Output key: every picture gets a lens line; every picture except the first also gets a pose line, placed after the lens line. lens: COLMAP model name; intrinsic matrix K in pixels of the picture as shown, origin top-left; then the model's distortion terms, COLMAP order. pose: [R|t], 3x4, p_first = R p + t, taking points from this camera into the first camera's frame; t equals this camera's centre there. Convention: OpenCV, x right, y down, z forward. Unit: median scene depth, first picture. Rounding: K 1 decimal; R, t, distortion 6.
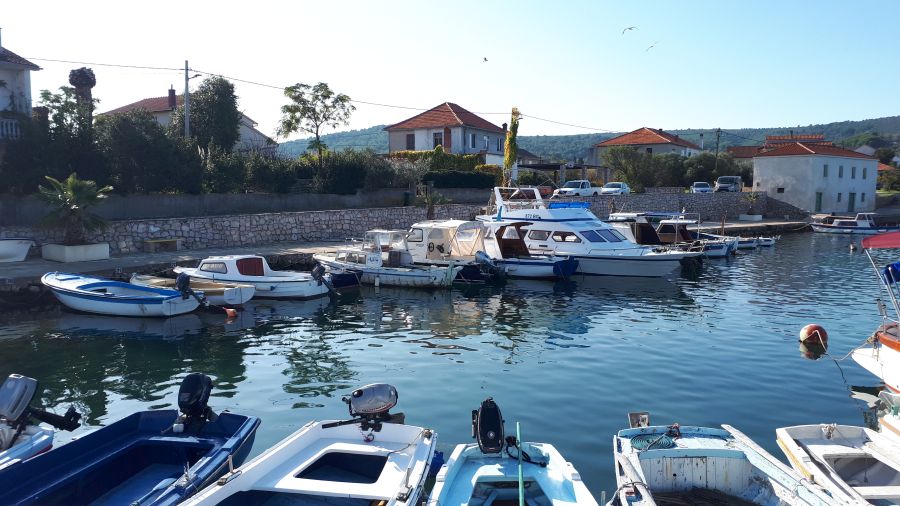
lens RADIAL K [[690.2, 0, 471.4], [0, 690.2, 254.4], [0, 0, 1]] dist [0.024828, 0.001855]
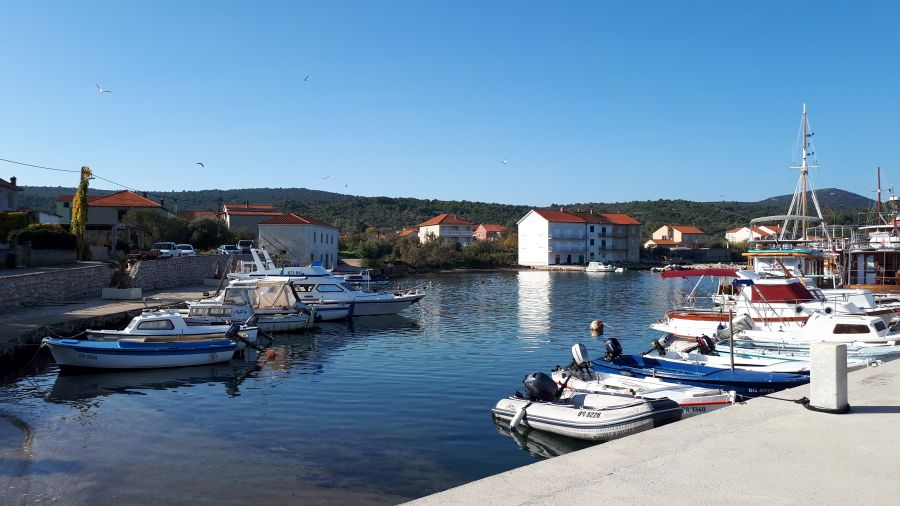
lens RADIAL K [[683.8, 0, 450.0], [0, 683.8, 253.0], [0, 0, 1]] dist [-0.010136, -0.005033]
pose [[0.678344, 0.001084, 0.734744, -0.292475], [0.065206, 0.995964, -0.061671, 0.001071], [-0.731846, 0.089744, 0.675535, -0.013271]]
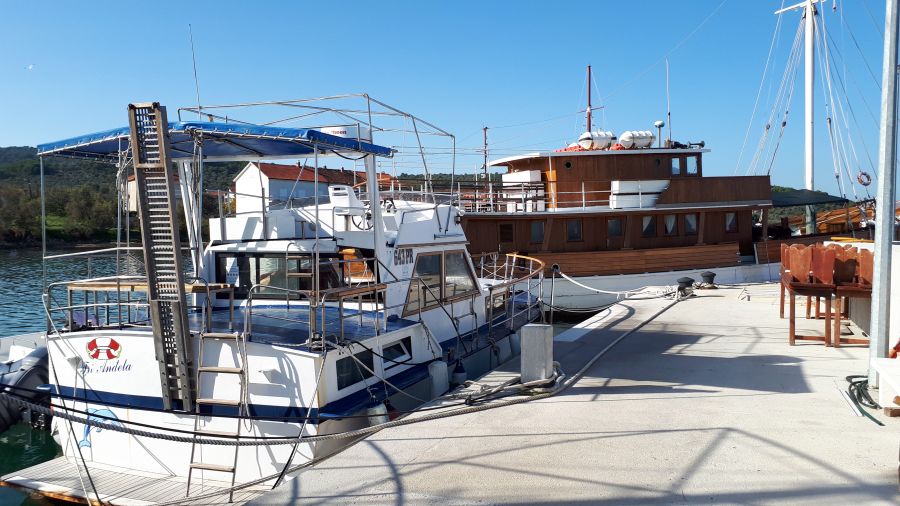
lens RADIAL K [[690.2, 0, 471.4], [0, 690.2, 254.4], [0, 0, 1]] dist [0.024828, 0.001855]
pose [[0.487839, -0.030804, 0.872390, 0.786488], [0.062933, 0.998018, 0.000048, -0.003330], [-0.870662, 0.054878, 0.488810, 0.029249]]
